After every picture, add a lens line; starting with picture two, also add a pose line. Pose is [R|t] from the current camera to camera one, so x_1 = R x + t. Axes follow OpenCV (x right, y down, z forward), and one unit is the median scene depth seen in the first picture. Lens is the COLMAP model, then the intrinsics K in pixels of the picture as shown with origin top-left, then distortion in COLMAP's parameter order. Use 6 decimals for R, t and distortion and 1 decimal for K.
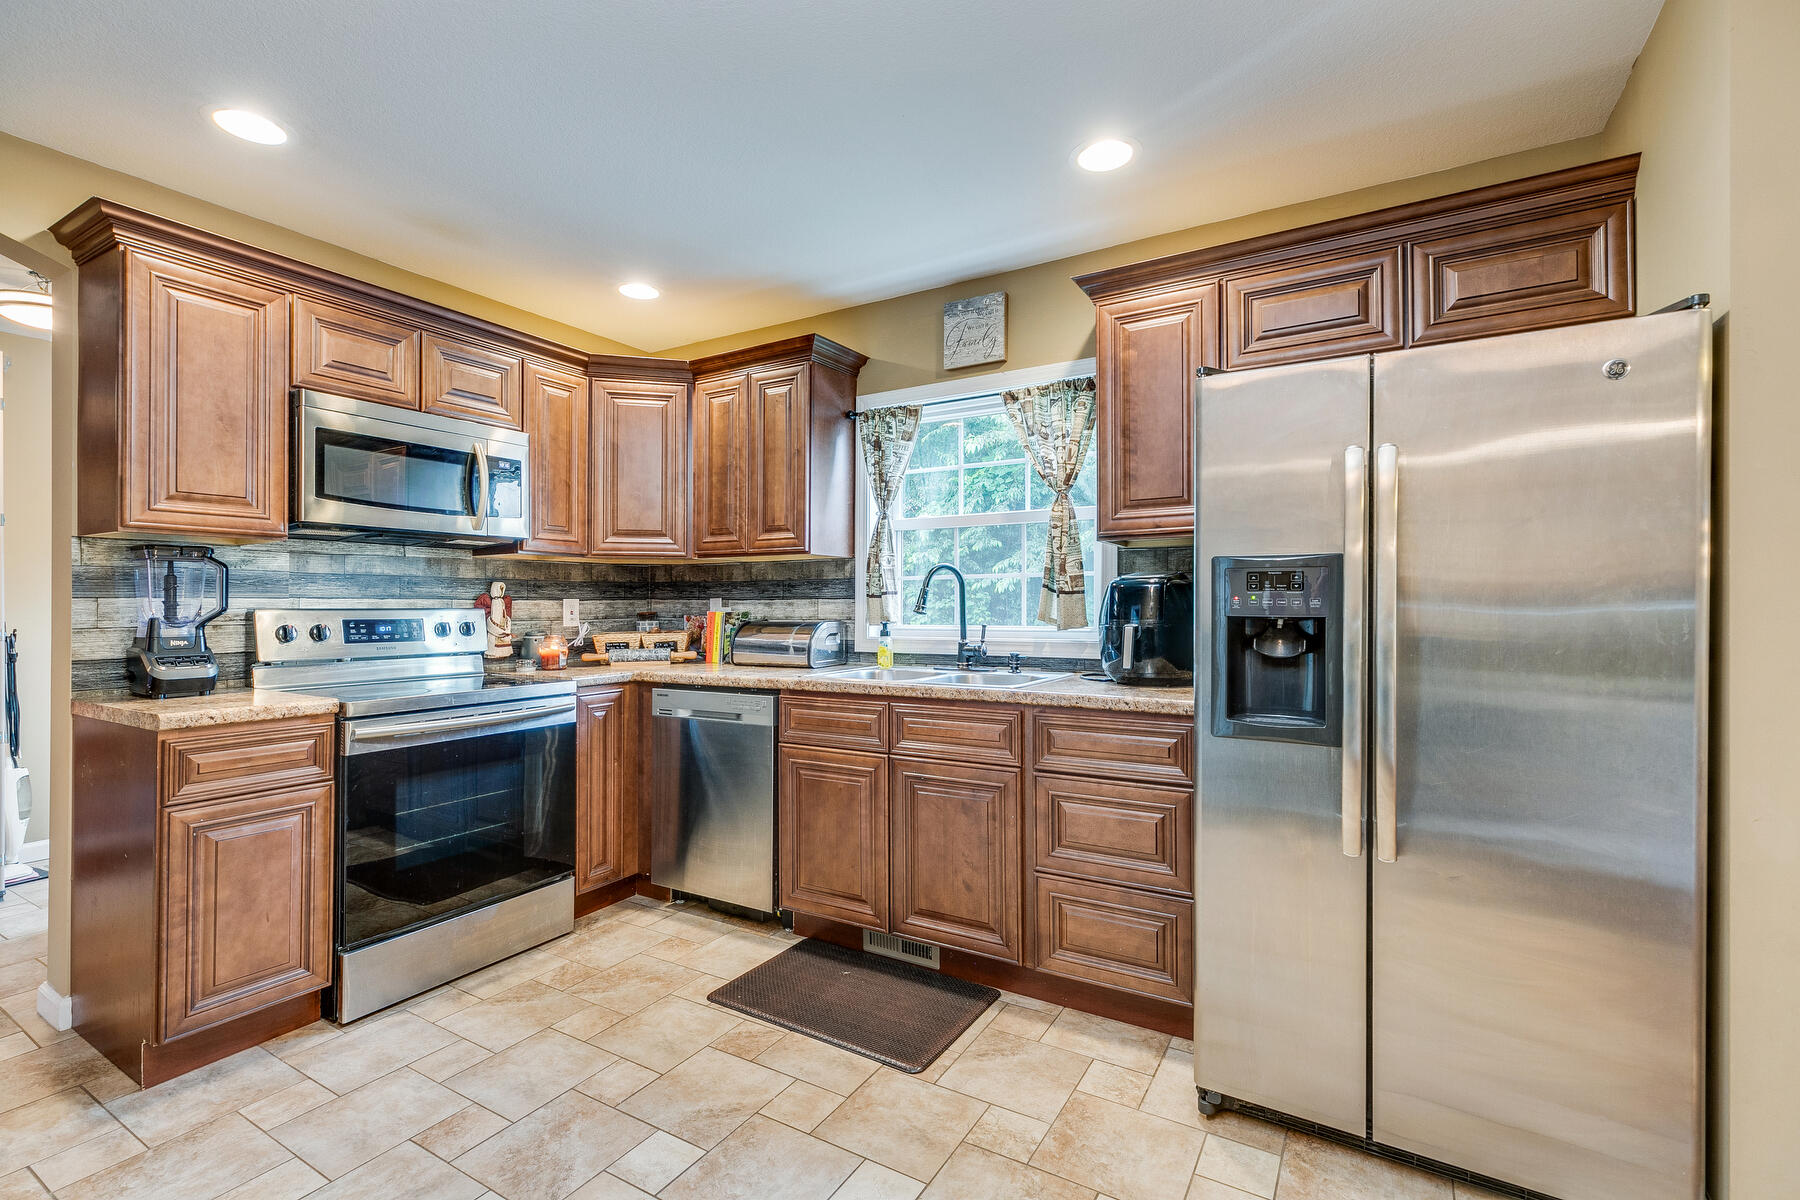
lens RADIAL K [[805.9, 0, 900.4], [0, 805.9, 608.0], [0, 0, 1]] dist [0.006976, -0.001634]
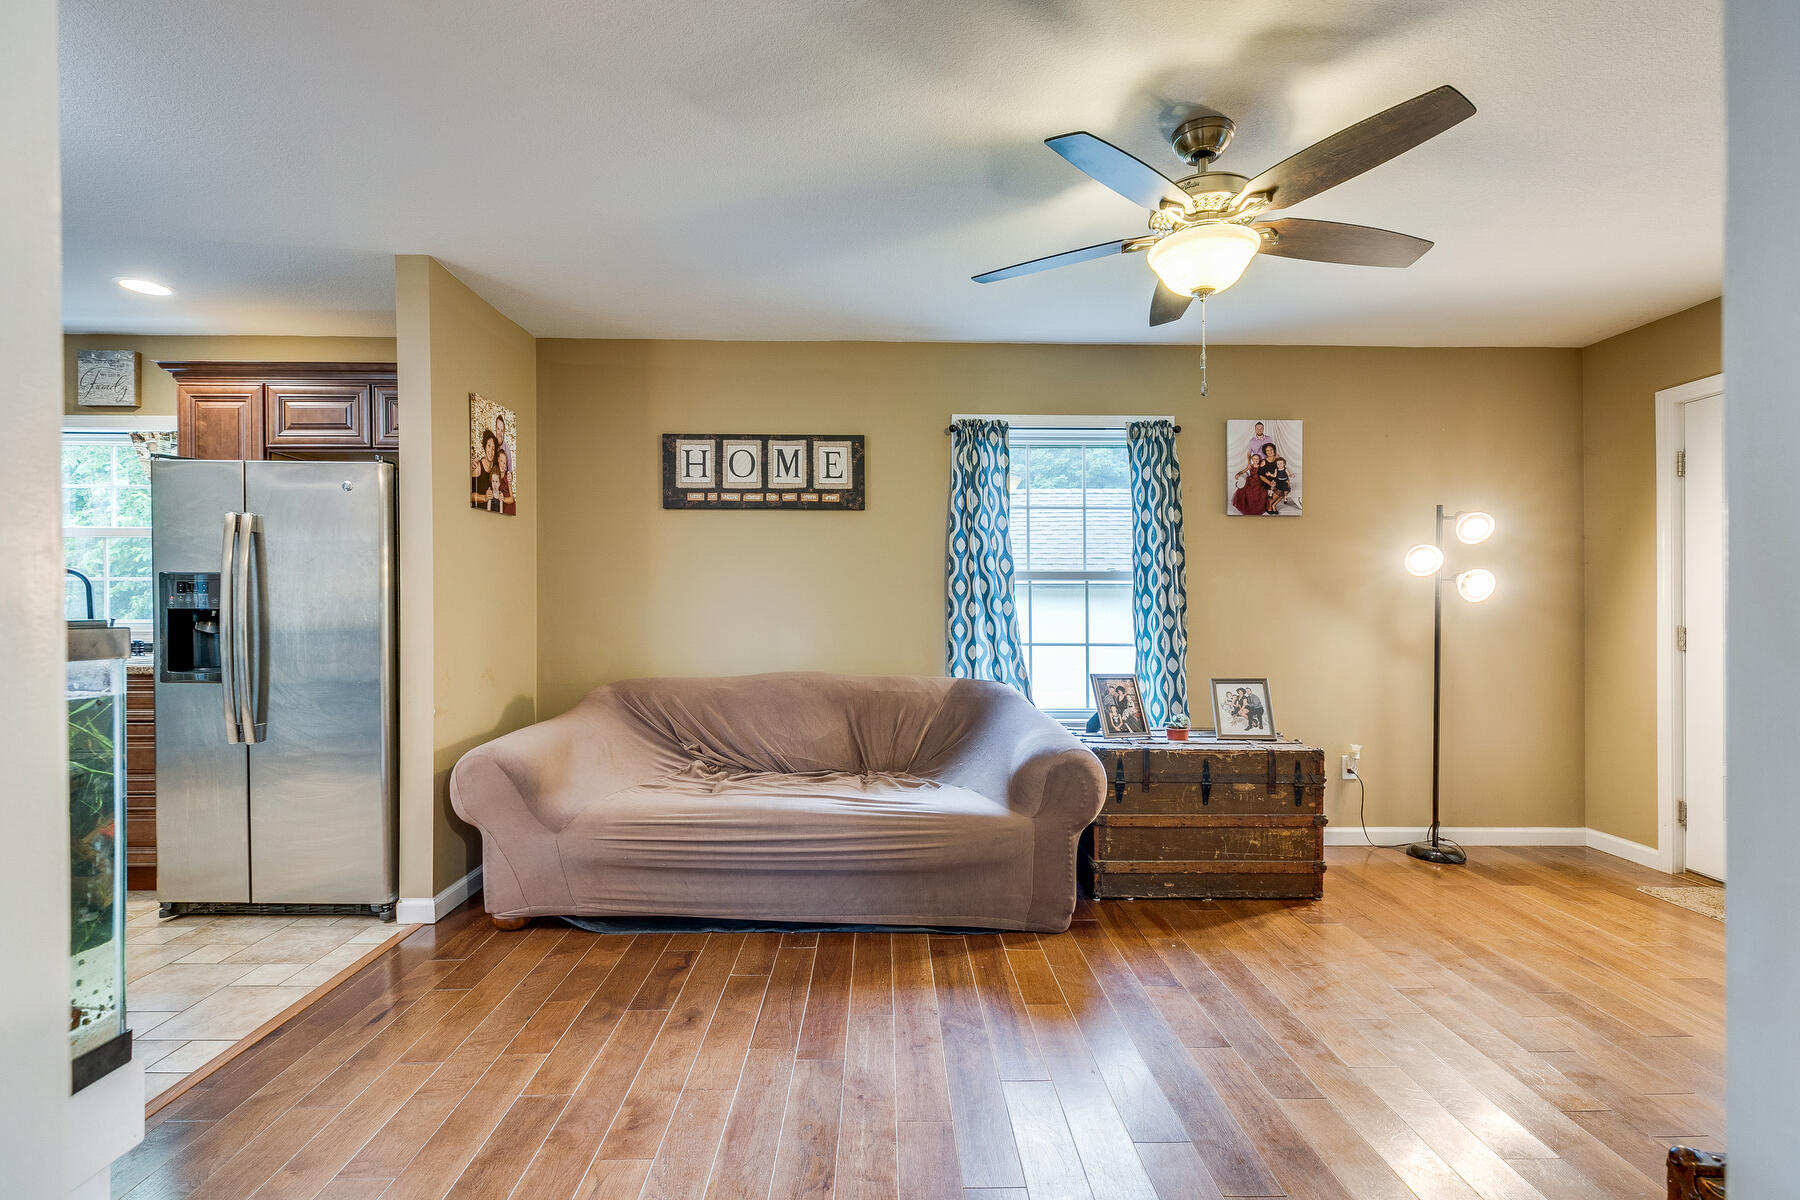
lens RADIAL K [[805.9, 0, 897.5], [0, 805.9, 619.1], [0, 0, 1]] dist [0.006976, -0.001634]
pose [[0.847515, -0.004032, 0.530756, 0.500736], [-0.000895, 0.999959, 0.009026, 0.009784], [-0.530771, -0.008125, 0.847476, -0.746687]]
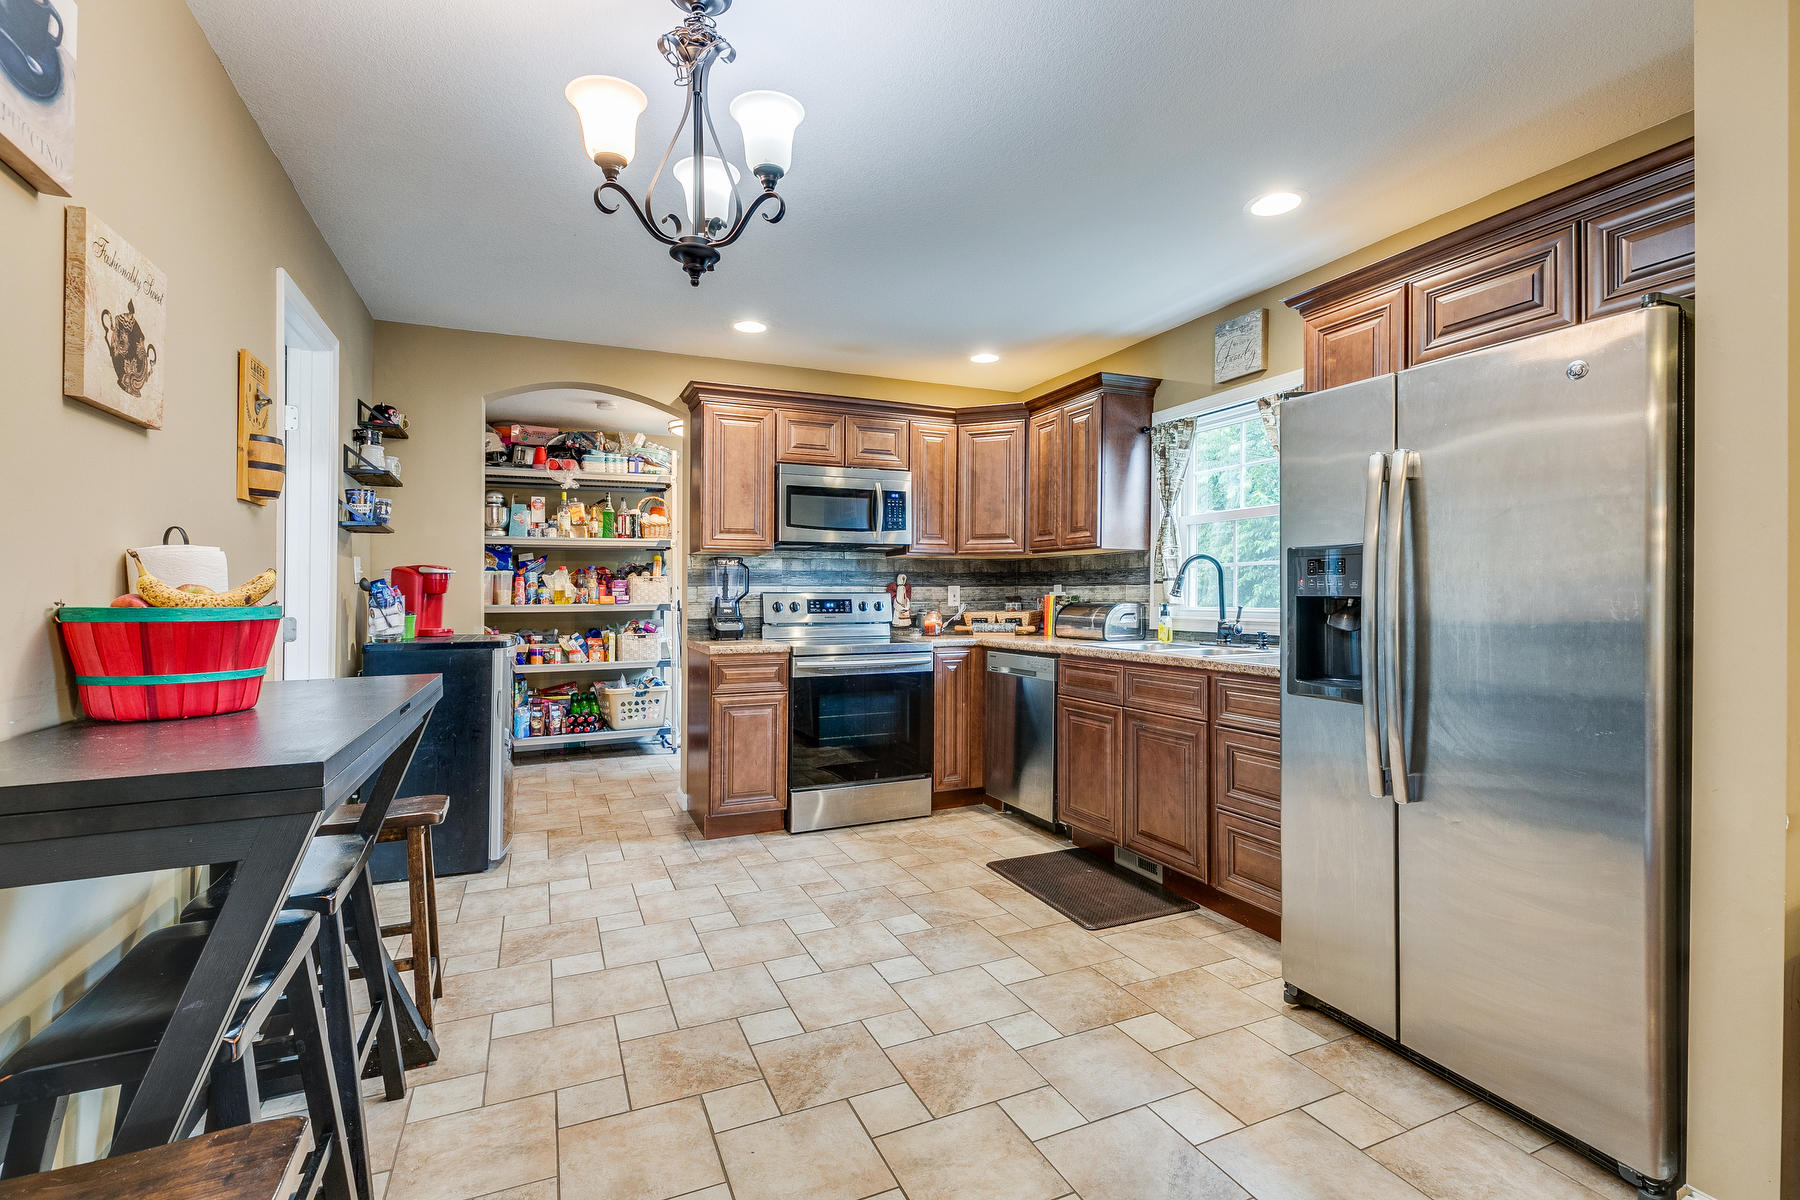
lens RADIAL K [[805.9, 0, 899.7], [0, 805.9, 596.2], [0, 0, 1]] dist [0.006976, -0.001634]
pose [[0.819045, 0.002169, -0.573725, 0.390573], [-0.001954, 0.999998, 0.000990, 0.006669], [0.573726, 0.000310, 0.819048, -0.221471]]
